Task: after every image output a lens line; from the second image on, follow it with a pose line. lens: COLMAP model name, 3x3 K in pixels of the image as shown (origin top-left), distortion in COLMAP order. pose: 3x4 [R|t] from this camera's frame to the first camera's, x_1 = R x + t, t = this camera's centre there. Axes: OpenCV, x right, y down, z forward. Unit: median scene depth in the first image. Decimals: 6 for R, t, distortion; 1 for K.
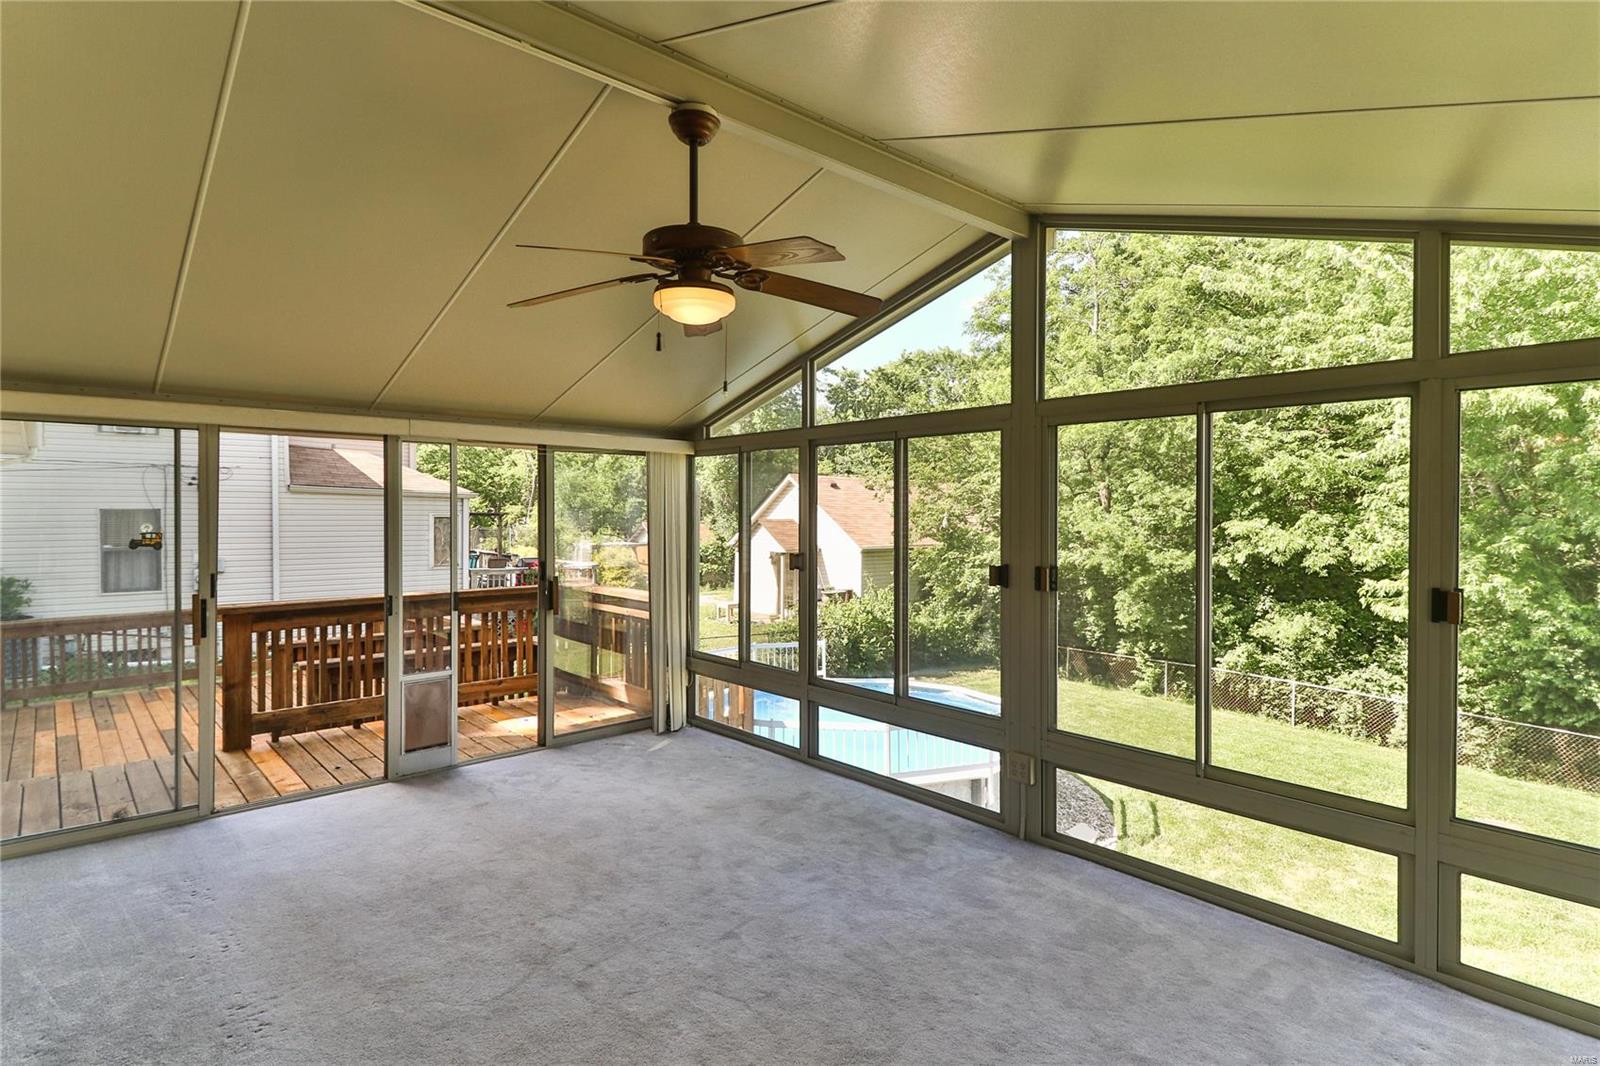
lens RADIAL K [[816.0, 0, 799.2], [0, 816.0, 521.8], [0, 0, 1]] dist [0.031212, -0.018838]
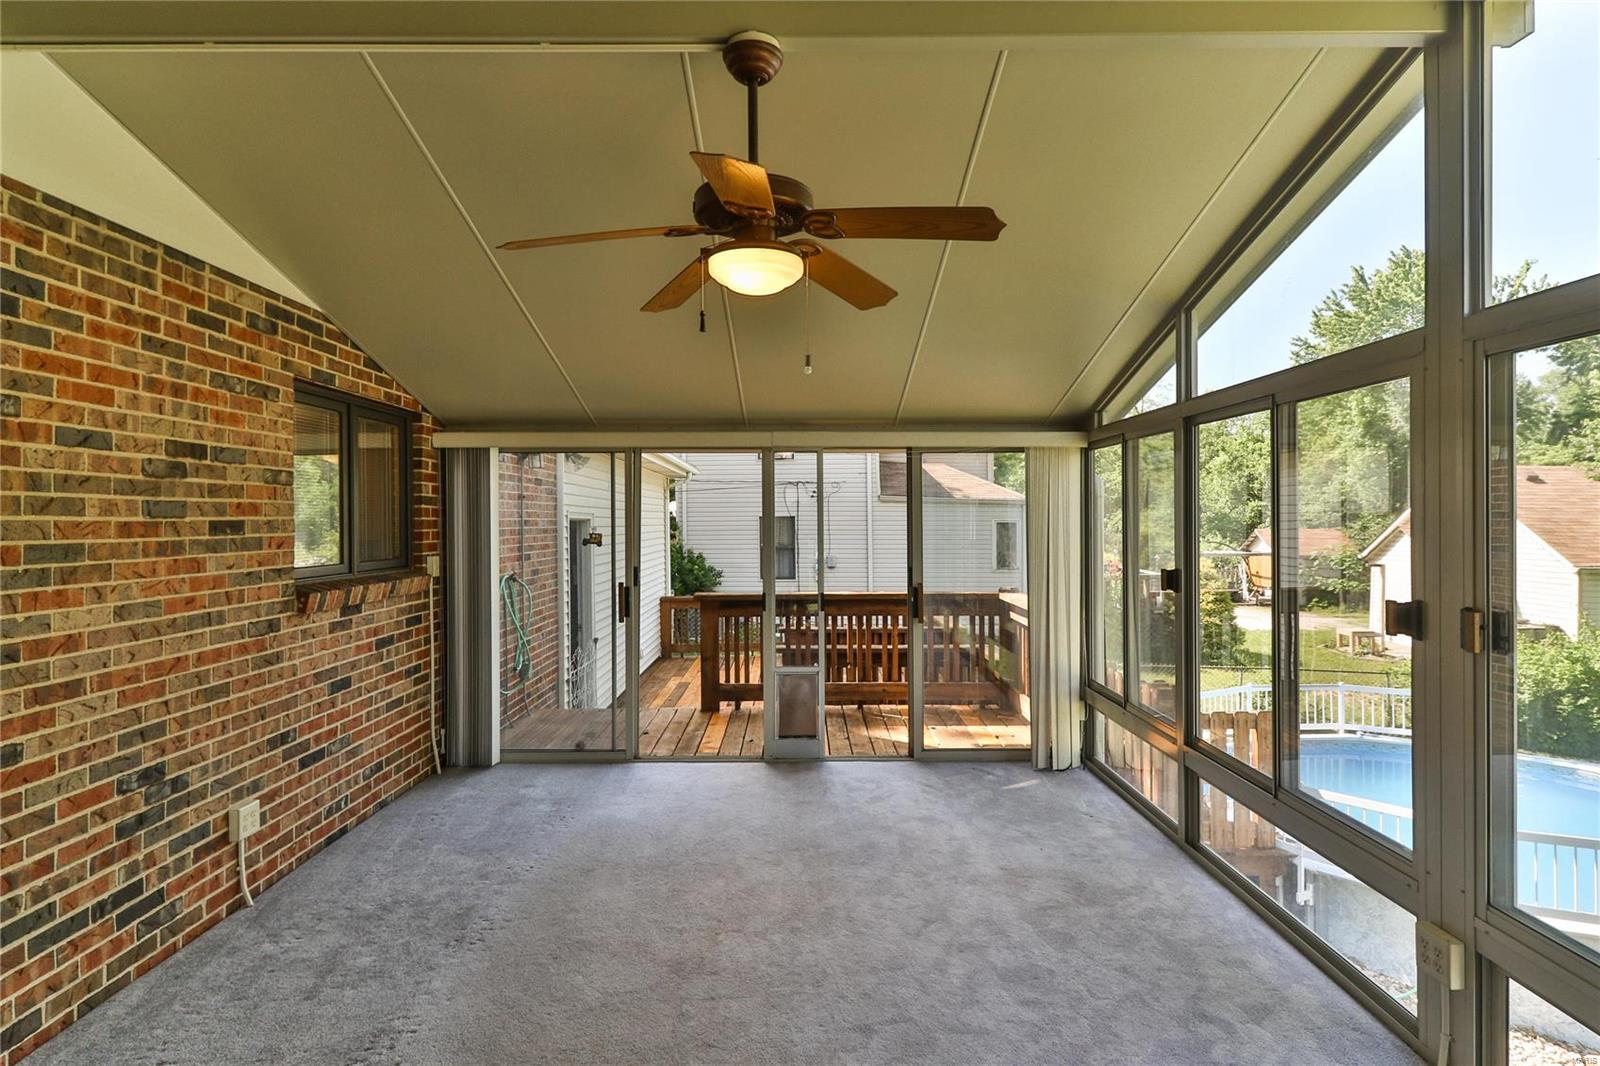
lens RADIAL K [[809.5, 0, 777.4], [0, 809.5, 525.8], [0, 0, 1]] dist [0.025603, -0.015134]
pose [[0.746067, 0.003127, -0.665863, 0.232203], [-0.004365, 0.999990, -0.000194, 0.000357], [0.665856, 0.003051, 0.746074, 0.196489]]
